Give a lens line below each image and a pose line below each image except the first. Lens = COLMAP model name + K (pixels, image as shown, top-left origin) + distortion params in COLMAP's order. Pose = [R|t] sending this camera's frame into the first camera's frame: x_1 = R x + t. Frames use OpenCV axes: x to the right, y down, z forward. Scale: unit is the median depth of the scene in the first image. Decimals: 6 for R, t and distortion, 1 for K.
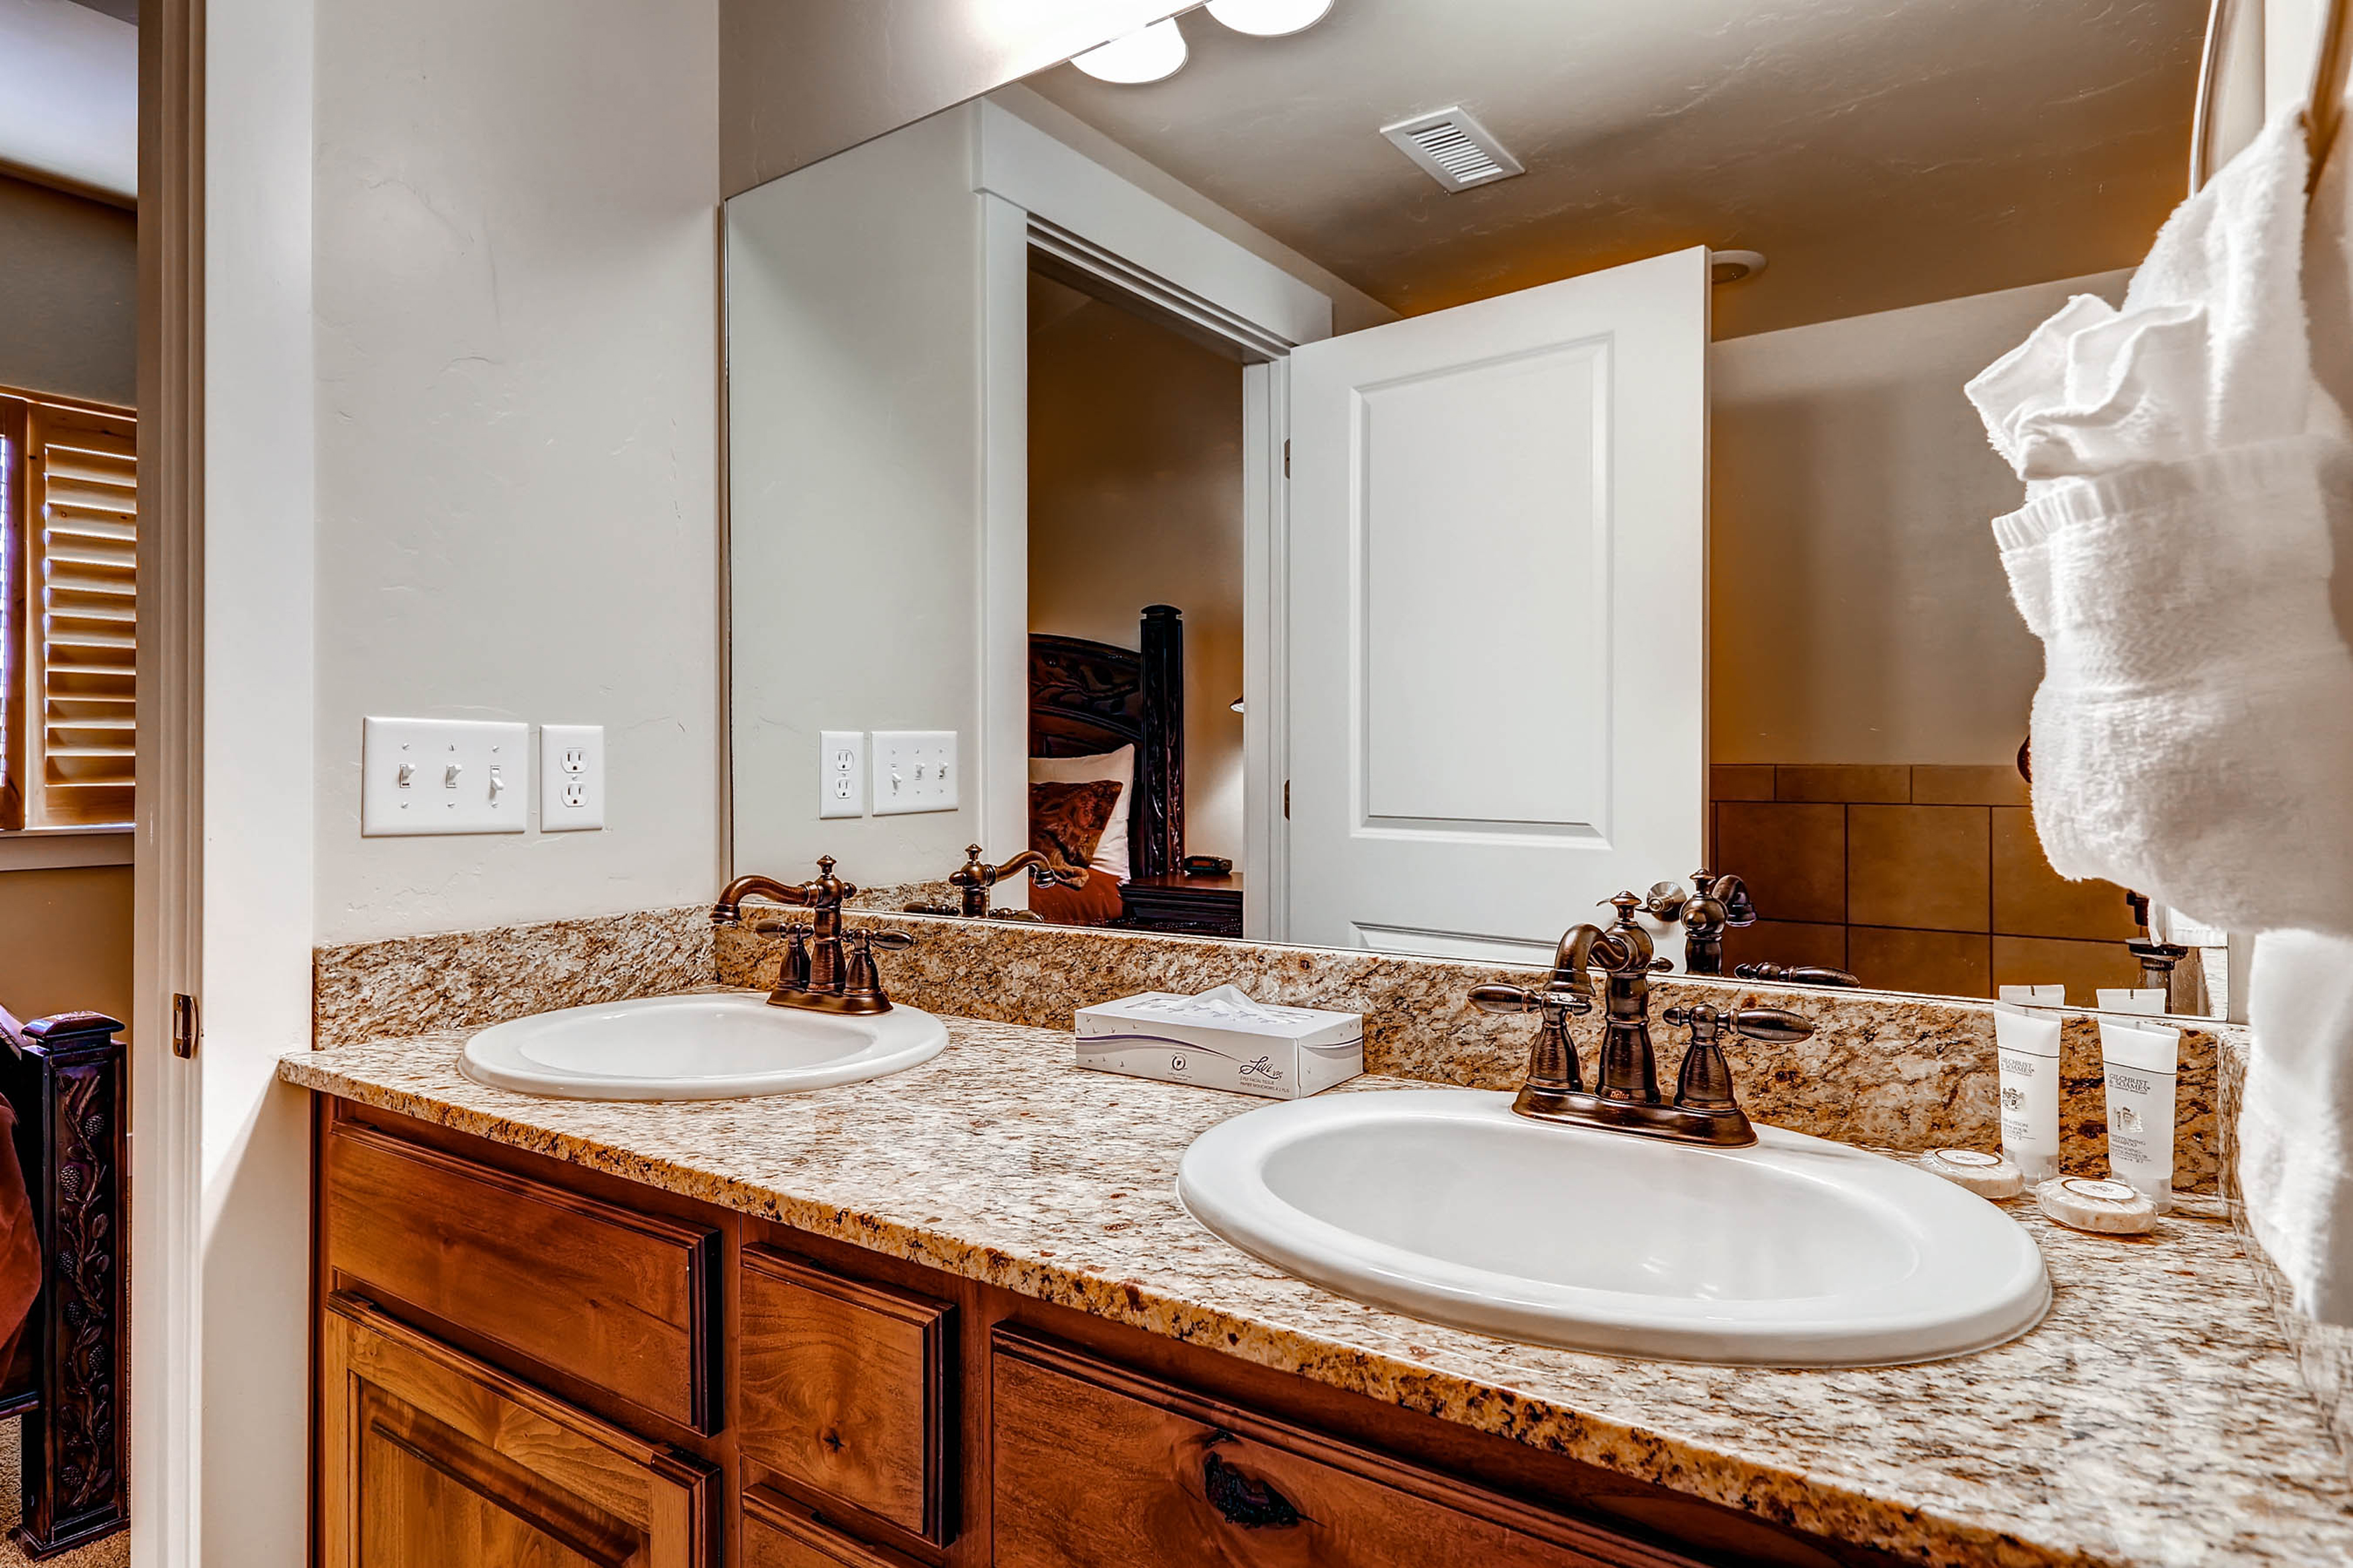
lens RADIAL K [[1296.0, 0, 1178.8], [0, 1296.0, 750.6], [0, 0, 1]] dist [0.012990, -0.000212]
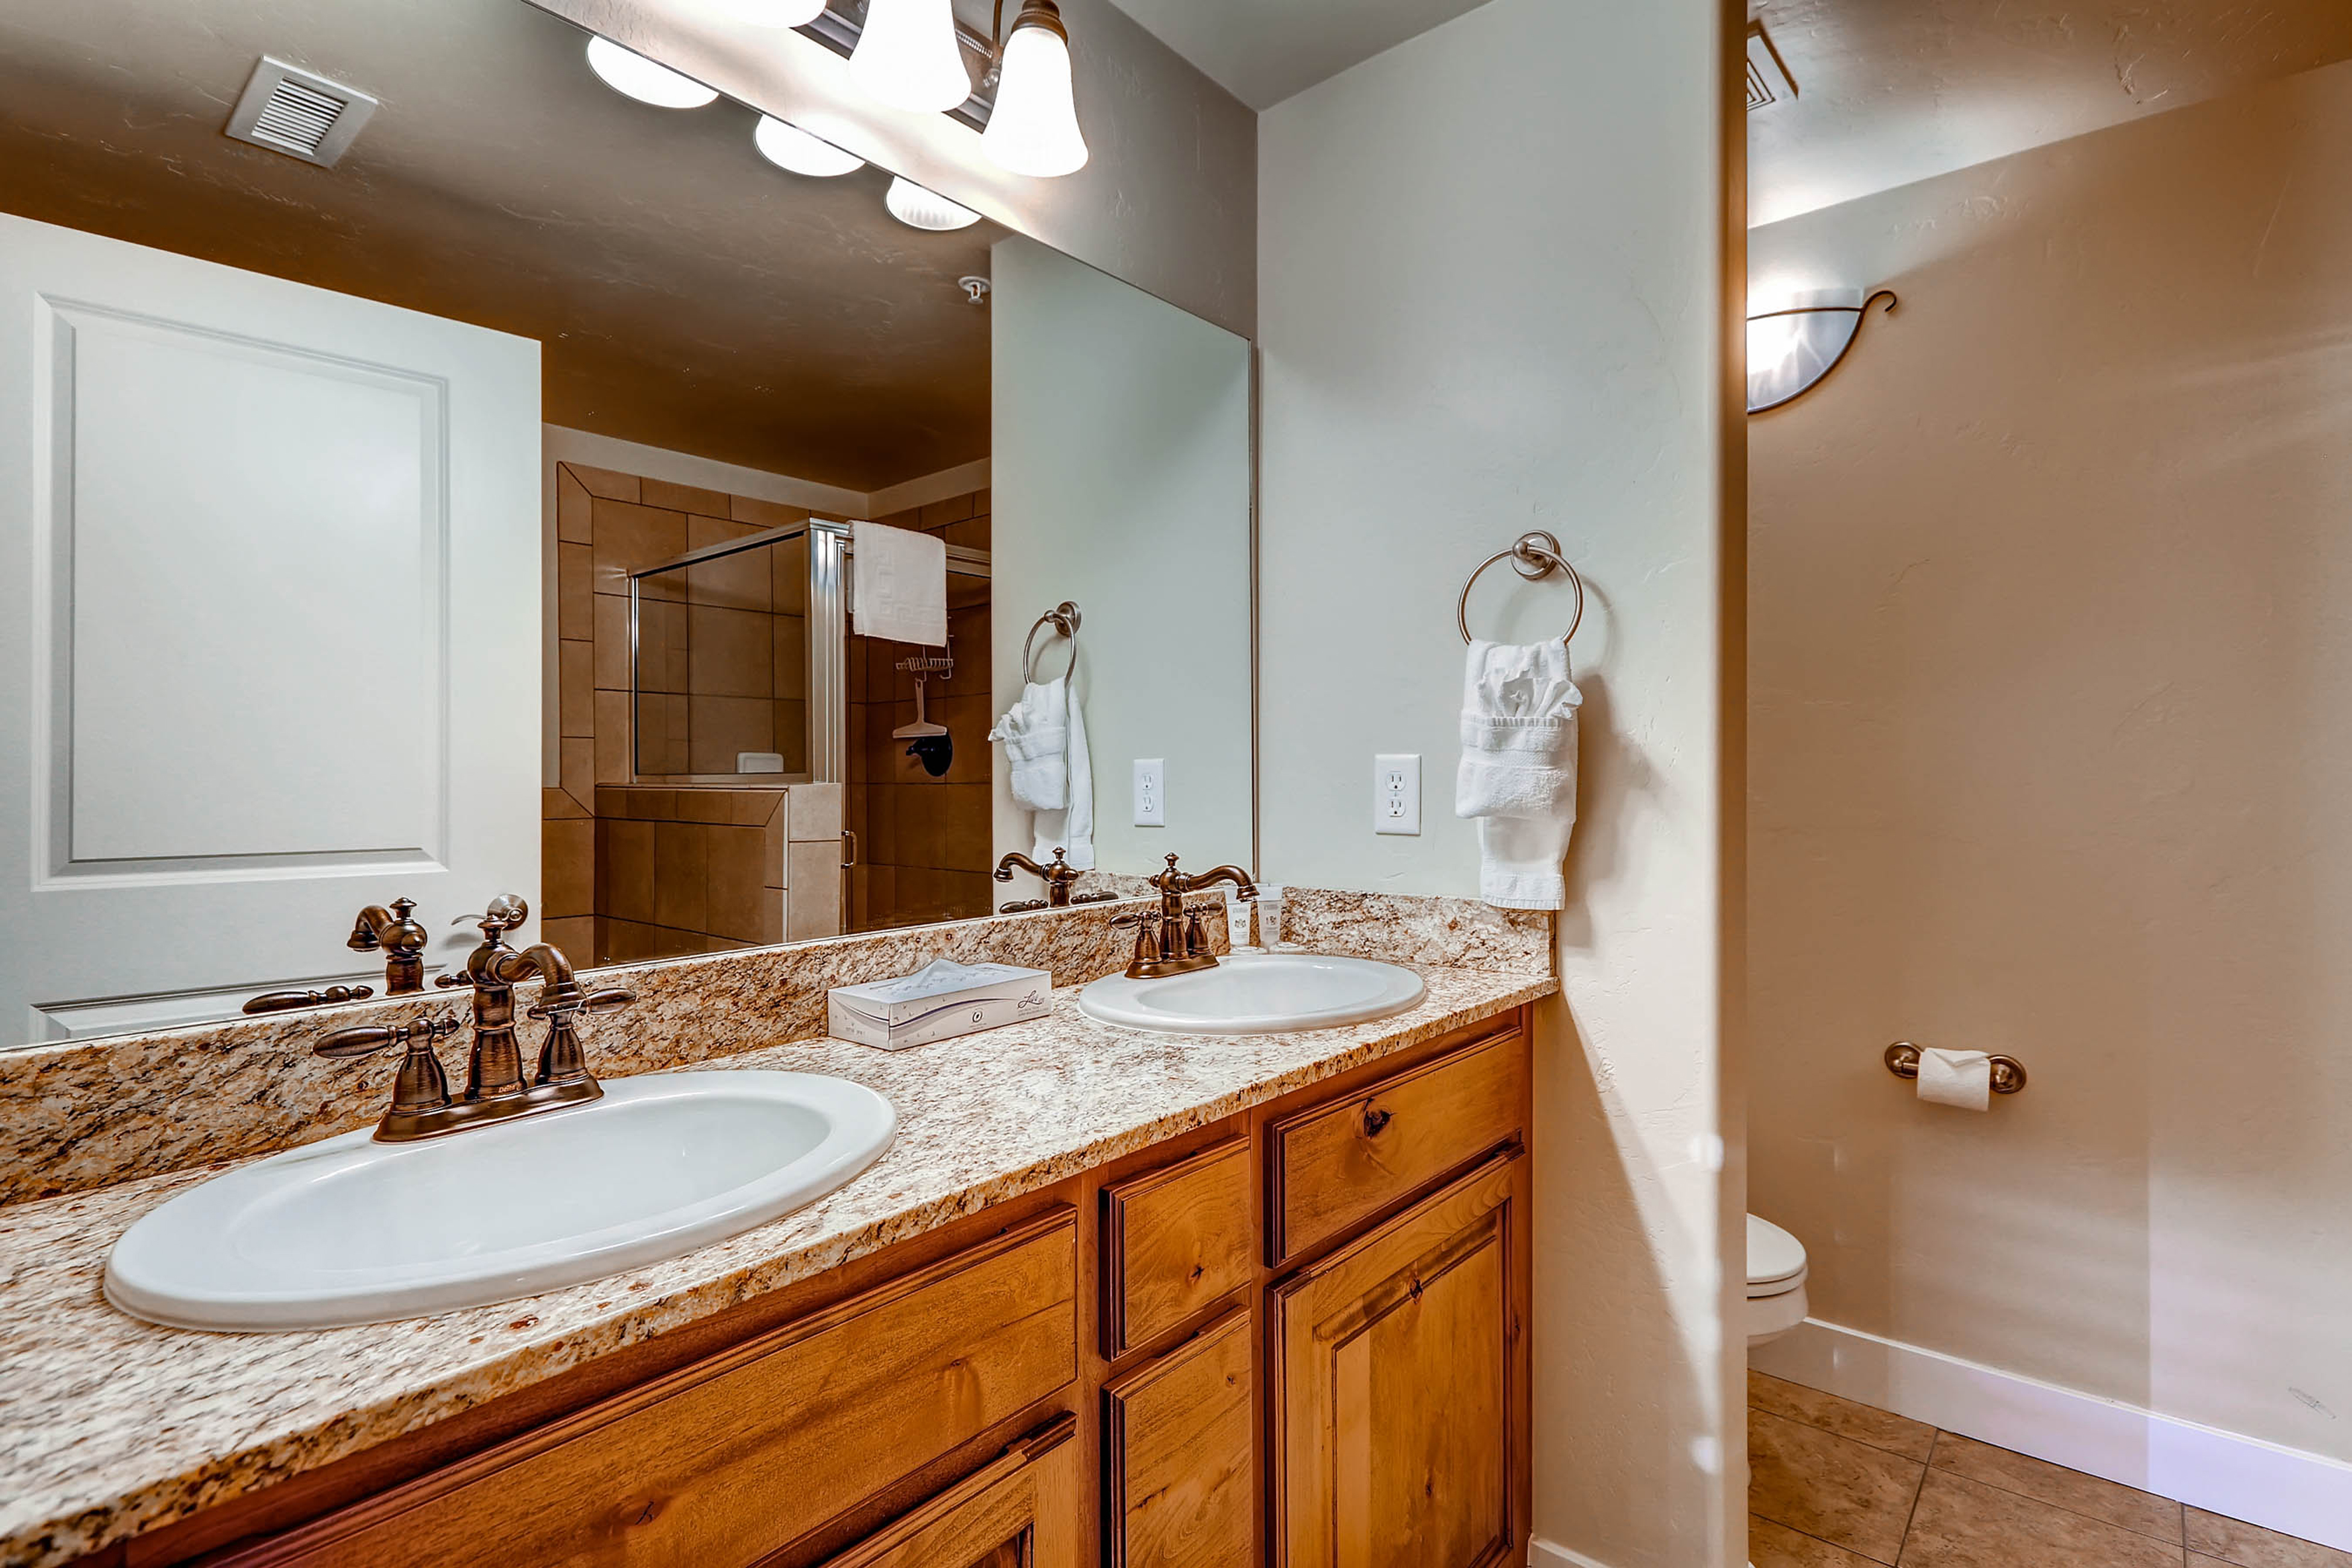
lens RADIAL K [[1163.7, 0, 1176.0], [0, 1163.7, 784.0], [0, 0, 1]] dist [-0.004816, -0.000815]
pose [[0.095889, -0.001942, 0.995390, -1.270418], [-0.003522, 0.999991, 0.002290, 0.003797], [-0.995386, -0.003725, 0.095881, 0.765060]]
